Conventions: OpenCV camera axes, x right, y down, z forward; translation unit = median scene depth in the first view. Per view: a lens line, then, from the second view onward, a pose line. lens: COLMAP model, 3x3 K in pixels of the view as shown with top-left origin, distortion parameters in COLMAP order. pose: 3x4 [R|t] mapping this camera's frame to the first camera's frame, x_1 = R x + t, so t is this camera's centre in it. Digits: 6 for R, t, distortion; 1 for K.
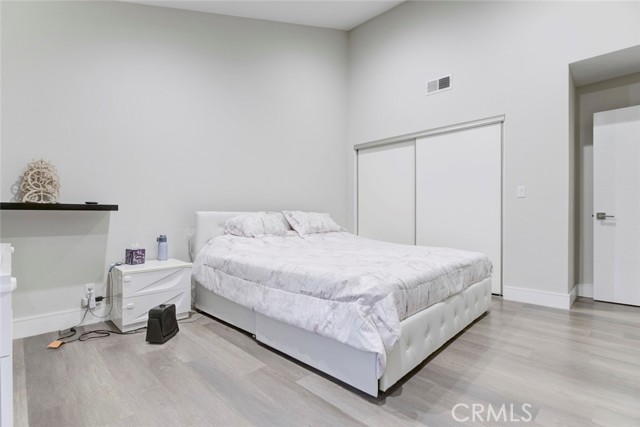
lens RADIAL K [[307.9, 0, 315.4], [0, 307.9, 213.4], [0, 0, 1]] dist [0.002499, -0.002564]
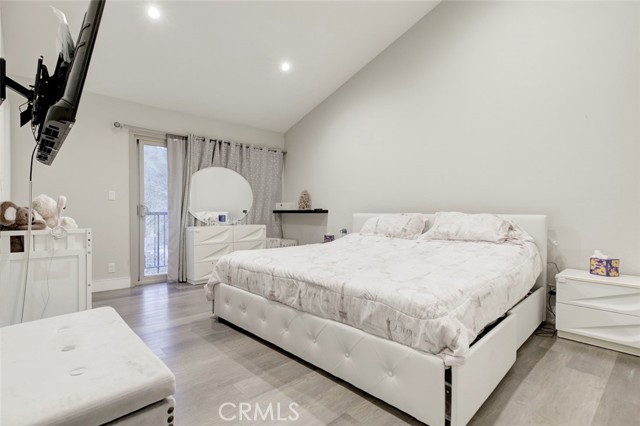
lens RADIAL K [[307.9, 0, 315.3], [0, 307.9, 214.5], [0, 0, 1]] dist [0.002499, -0.002564]
pose [[-0.011300, 0.001552, -0.999935, 1.019558], [-0.003862, 0.999991, 0.001596, -0.004129], [0.999929, 0.003880, -0.011294, 0.817197]]
